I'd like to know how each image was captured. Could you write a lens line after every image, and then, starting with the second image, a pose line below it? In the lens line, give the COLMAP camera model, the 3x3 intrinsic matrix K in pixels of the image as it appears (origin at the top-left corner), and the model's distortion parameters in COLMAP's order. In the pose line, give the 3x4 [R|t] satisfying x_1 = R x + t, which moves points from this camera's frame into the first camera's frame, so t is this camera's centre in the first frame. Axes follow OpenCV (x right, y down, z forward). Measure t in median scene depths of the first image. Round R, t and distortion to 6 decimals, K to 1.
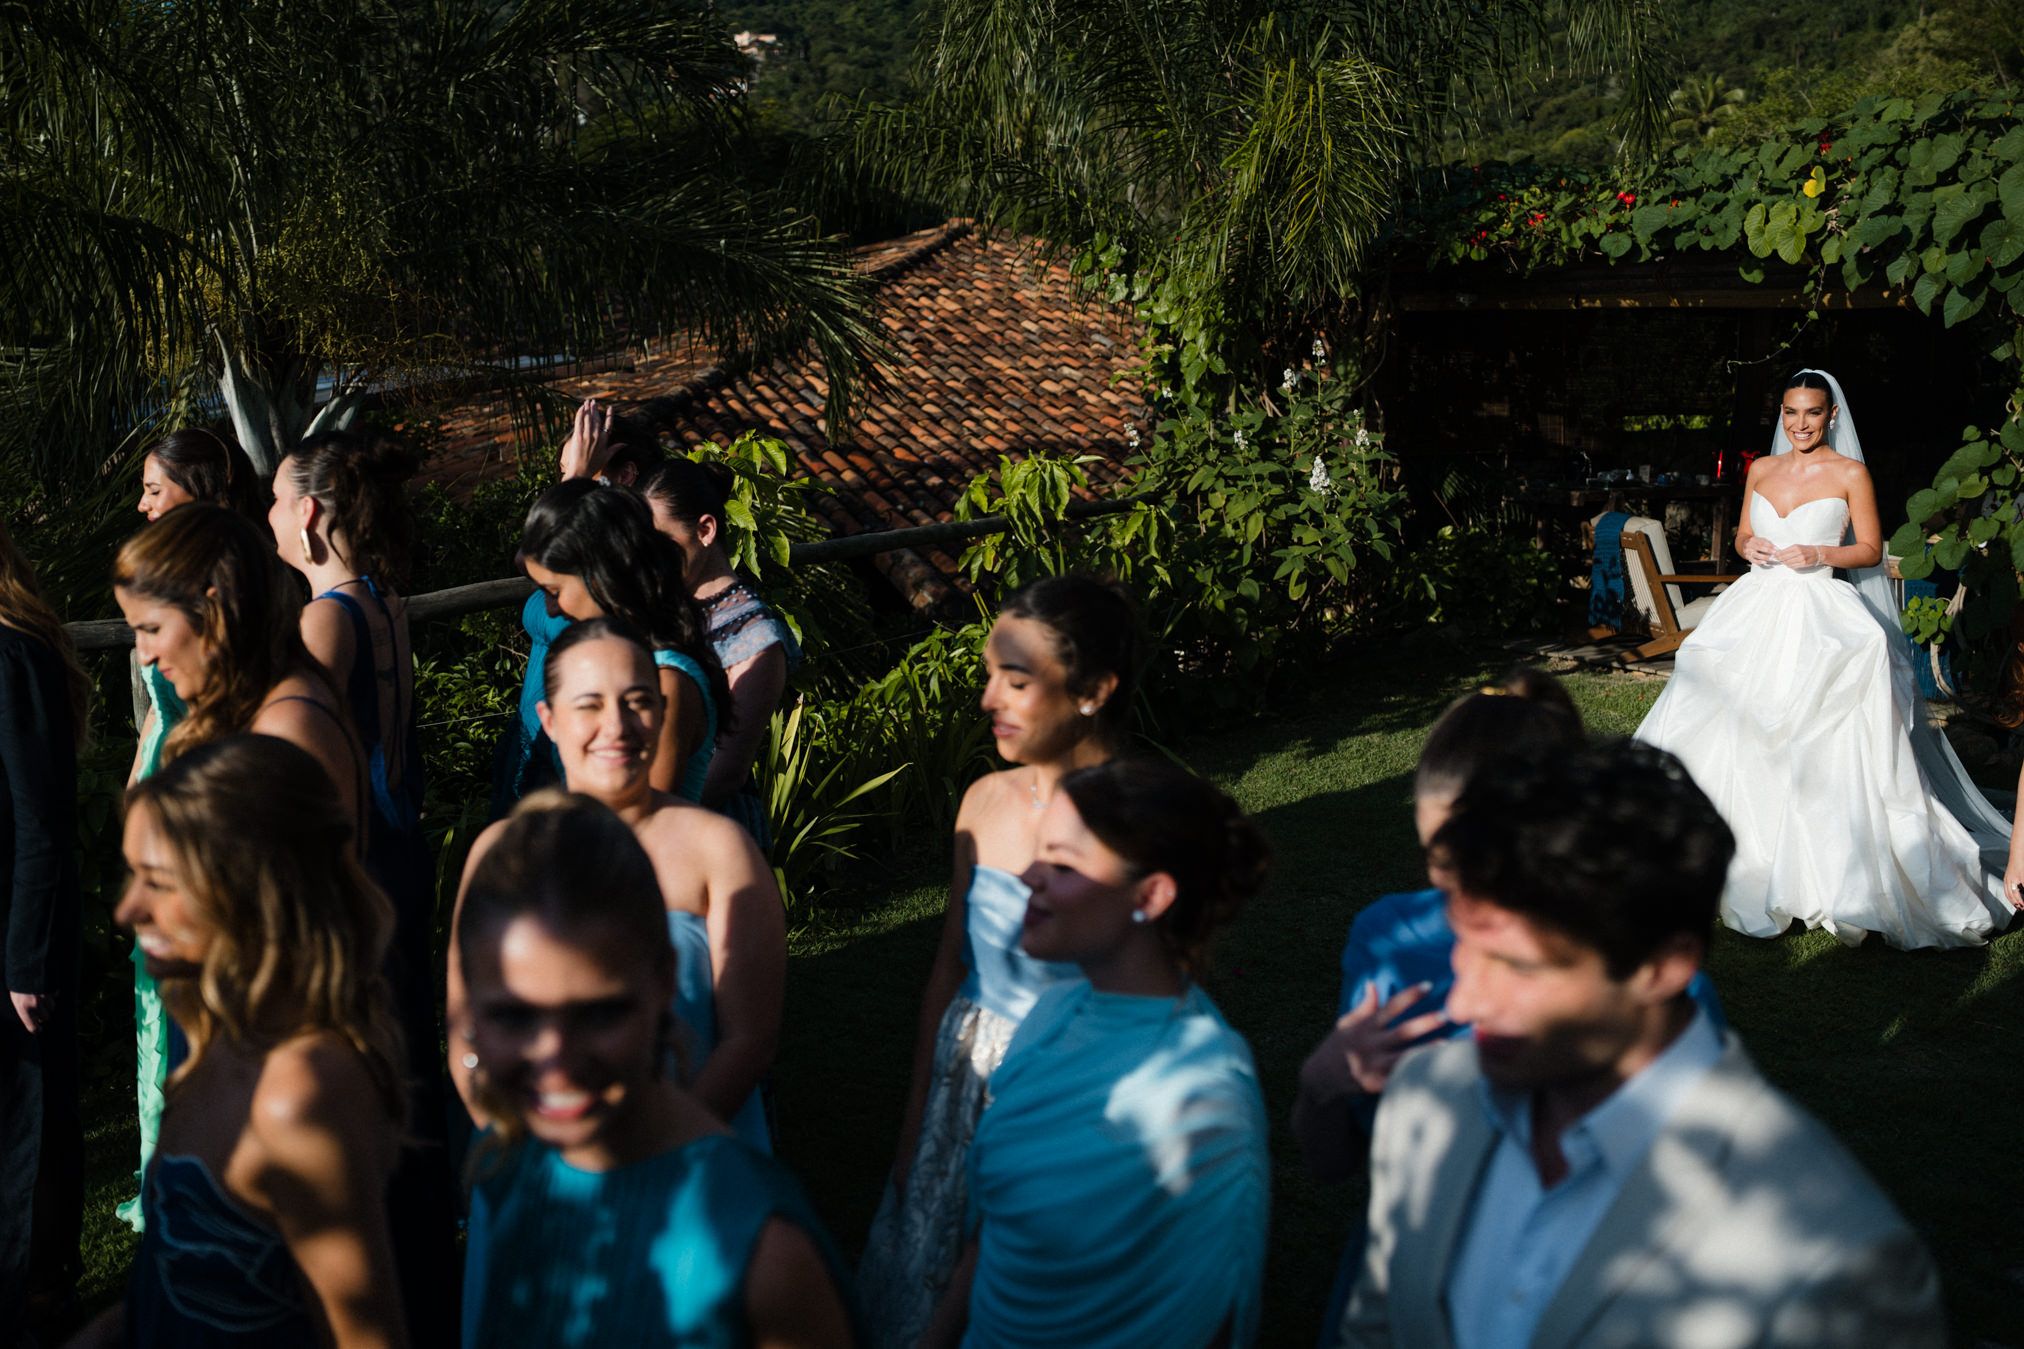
lens RADIAL K [[1626.0, 0, 1012.0], [0, 1626.0, 674.5], [0, 0, 1]] dist [0.000259, -0.135584]
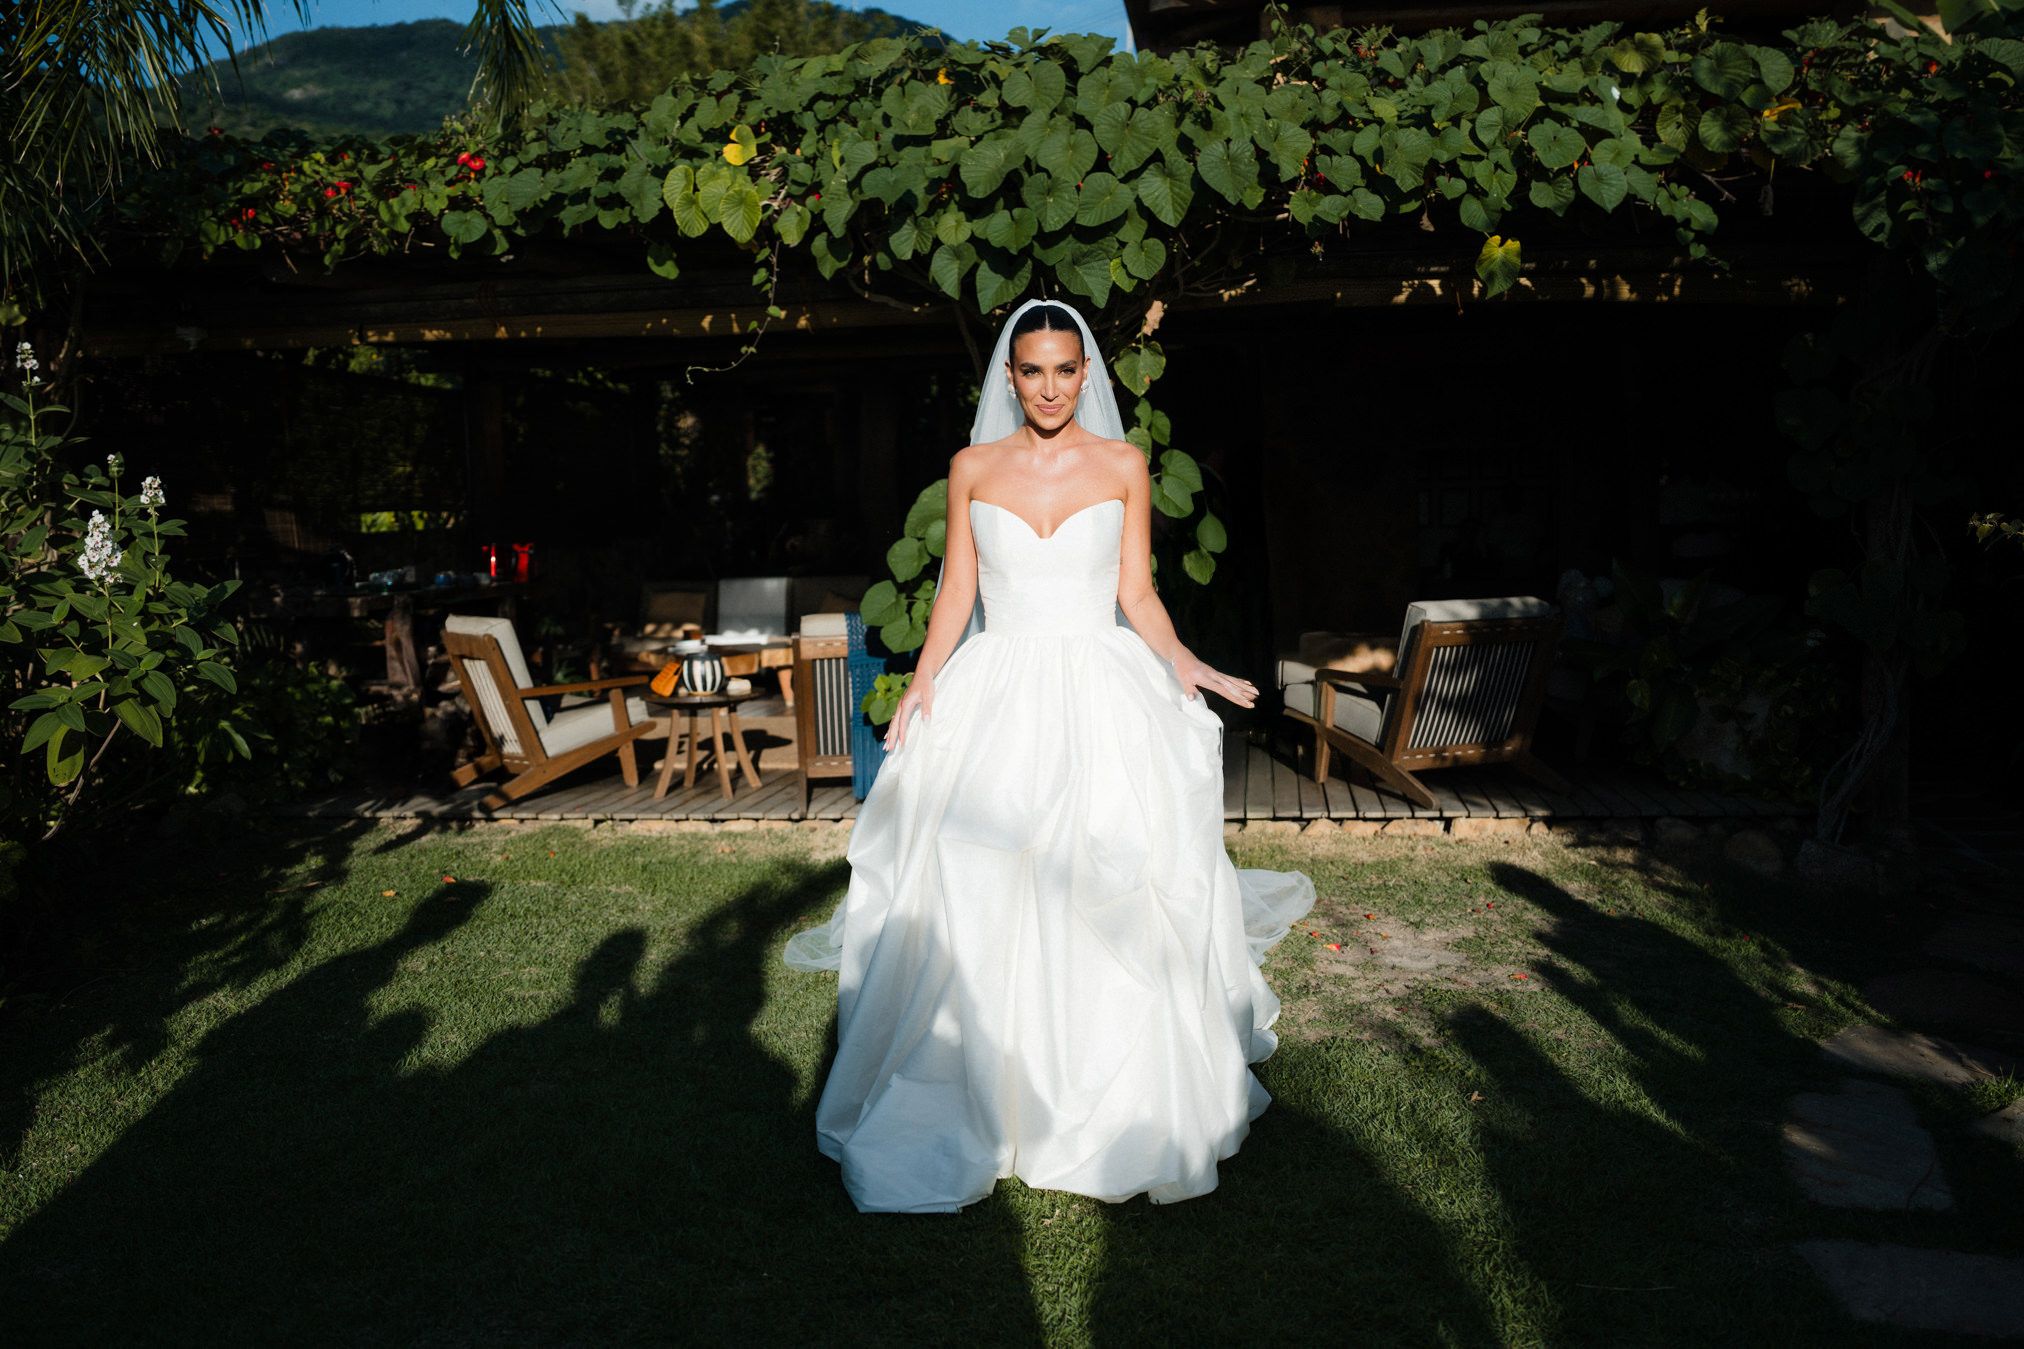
lens RADIAL K [[1626.0, 0, 1012.0], [0, 1626.0, 674.5], [0, 0, 1]] dist [0.000259, -0.135584]
pose [[0.684691, -0.092708, 0.722913, 0.007099], [0.153754, 0.987928, -0.018931, -0.021638], [-0.712431, 0.124113, 0.690680, 0.365315]]
